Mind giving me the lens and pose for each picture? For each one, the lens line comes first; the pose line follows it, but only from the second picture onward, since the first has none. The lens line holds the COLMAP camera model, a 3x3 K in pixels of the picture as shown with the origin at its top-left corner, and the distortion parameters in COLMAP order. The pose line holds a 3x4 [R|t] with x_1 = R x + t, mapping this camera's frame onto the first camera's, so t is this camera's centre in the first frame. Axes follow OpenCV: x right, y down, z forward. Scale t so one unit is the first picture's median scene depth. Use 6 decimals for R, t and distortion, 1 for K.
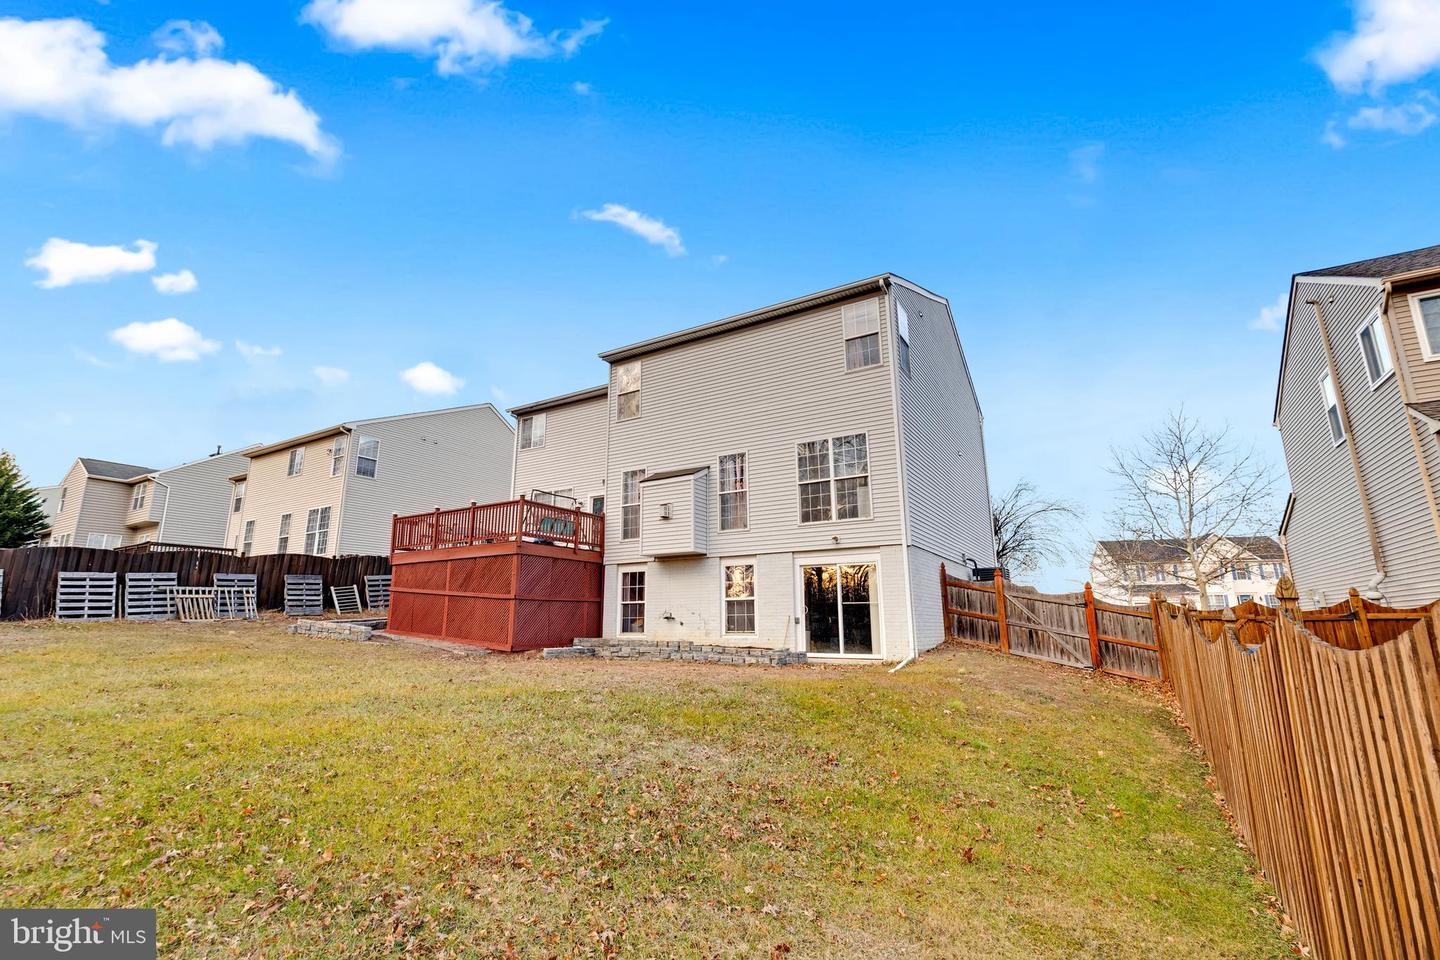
lens RADIAL K [[649.3, 0, 714.1], [0, 649.3, 476.9], [0, 0, 1]] dist [0.008302, -0.000393]
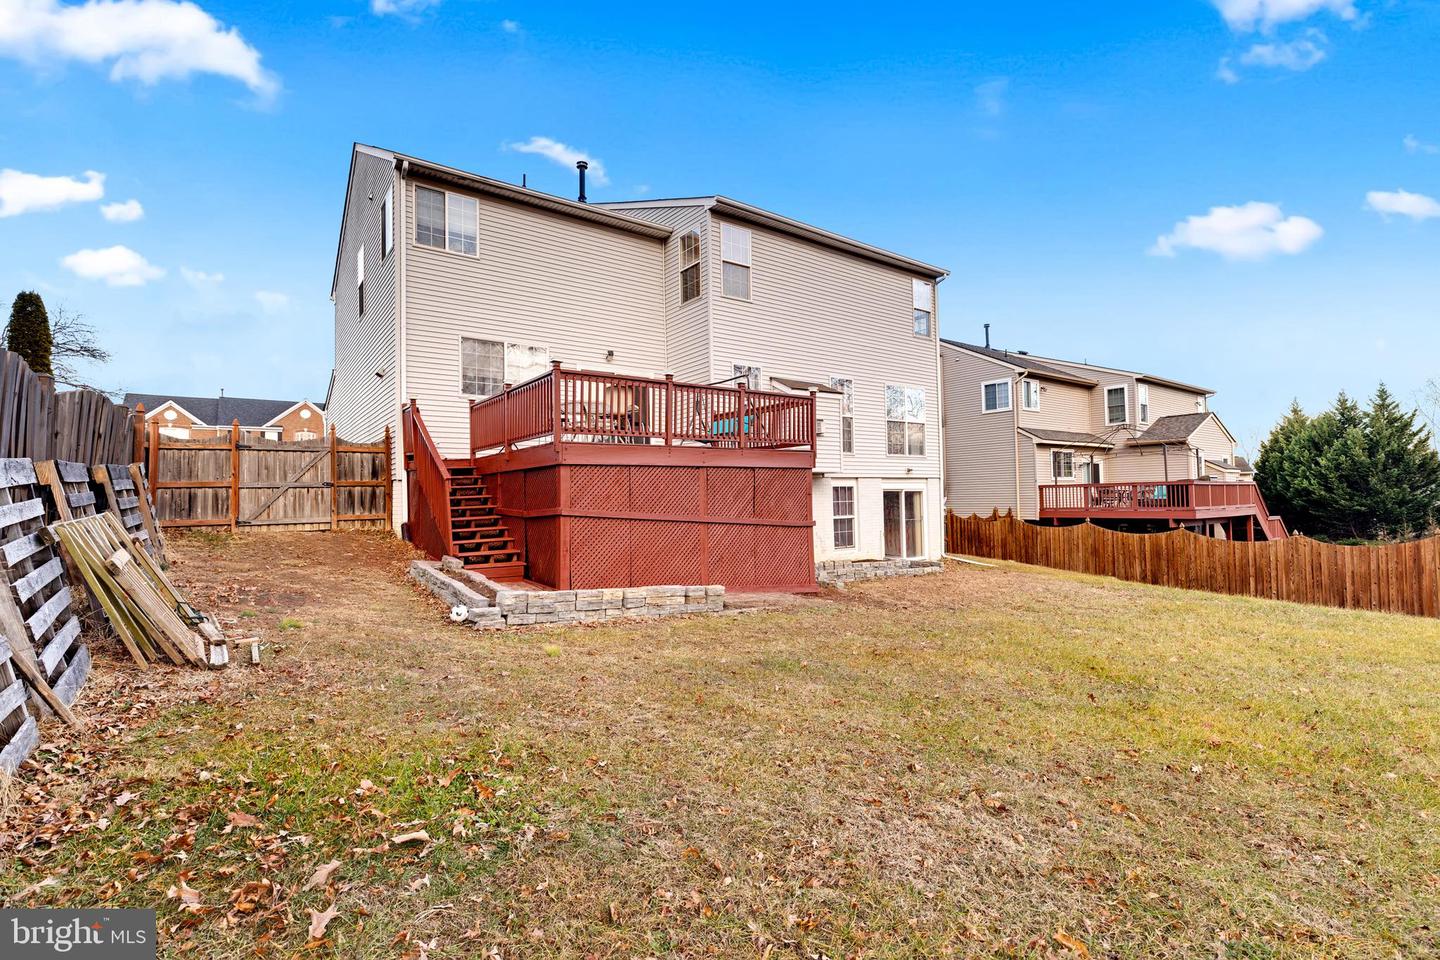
lens RADIAL K [[649.3, 0, 714.1], [0, 649.3, 476.9], [0, 0, 1]] dist [0.008302, -0.000393]
pose [[0.376067, 0.028592, 0.926151, -0.974100], [-0.191071, 0.980435, 0.047317, 0.104927], [-0.906678, -0.194755, 0.374173, 0.751932]]
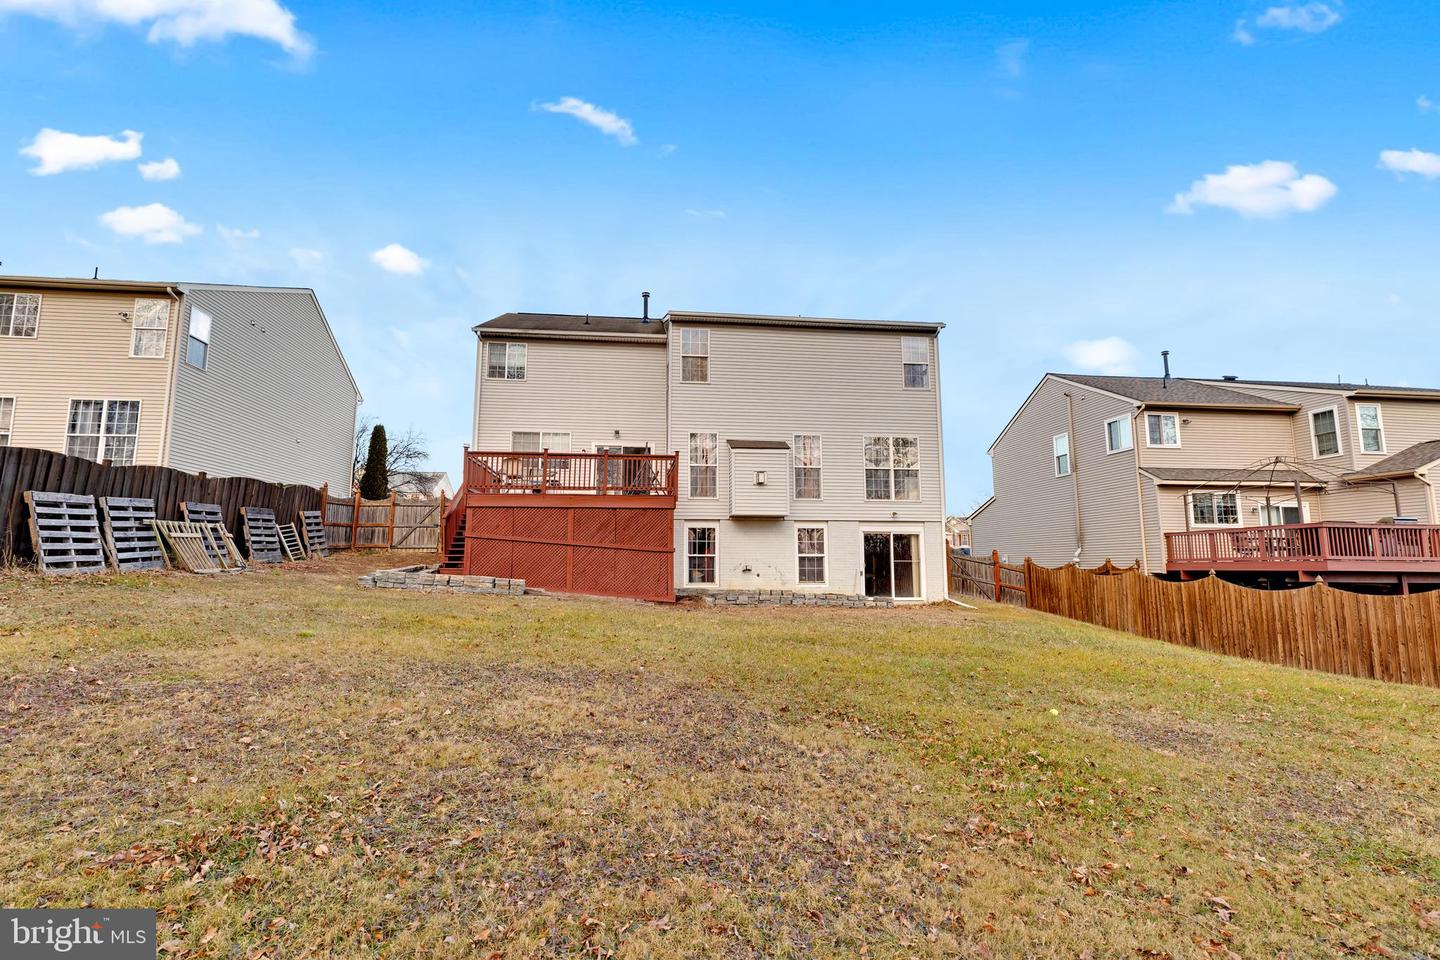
lens RADIAL K [[643.7, 0, 702.0], [0, 643.7, 487.2], [0, 0, 1]] dist [0.008593, -0.000333]
pose [[0.788444, 0.080836, 0.609772, -0.819407], [-0.142401, 0.988384, 0.053098, 0.023238], [-0.598397, -0.128697, 0.790796, 0.165041]]
